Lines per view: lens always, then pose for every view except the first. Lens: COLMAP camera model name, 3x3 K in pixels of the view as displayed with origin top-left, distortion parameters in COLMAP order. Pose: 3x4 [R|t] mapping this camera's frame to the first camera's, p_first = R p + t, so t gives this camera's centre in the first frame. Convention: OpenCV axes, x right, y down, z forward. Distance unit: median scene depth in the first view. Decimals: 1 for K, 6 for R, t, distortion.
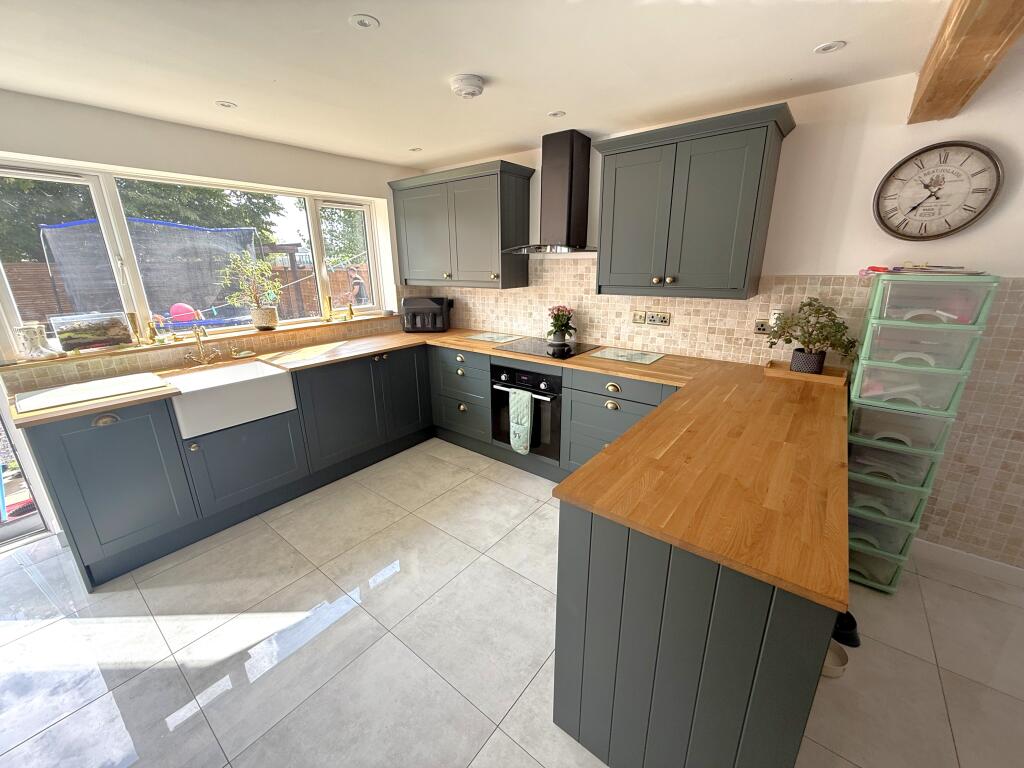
lens RADIAL K [[405.9, 0, 507.2], [0, 405.9, 385.7], [0, 0, 1]] dist [0.002579, -0.000395]
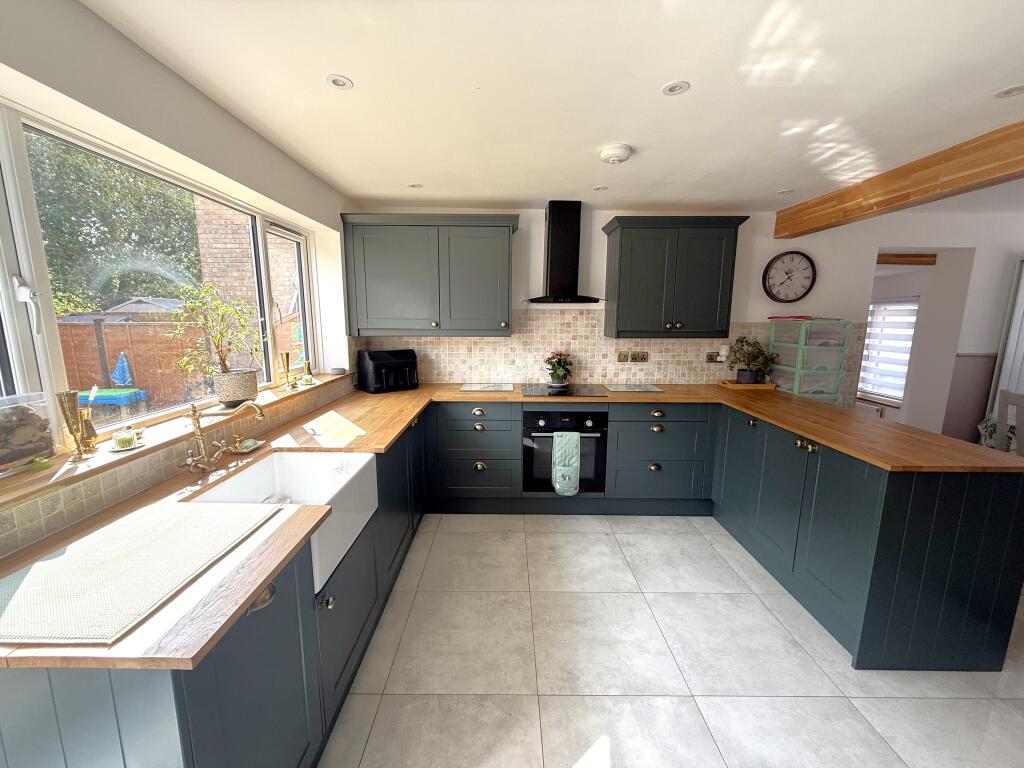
lens RADIAL K [[405.9, 0, 507.4], [0, 405.9, 387.5], [0, 0, 1]] dist [0.002579, -0.000395]
pose [[0.785283, -0.092516, 0.612186, -0.704035], [0.169592, 0.983098, -0.068975, -0.054022], [-0.595457, 0.157987, 0.787700, 0.267074]]
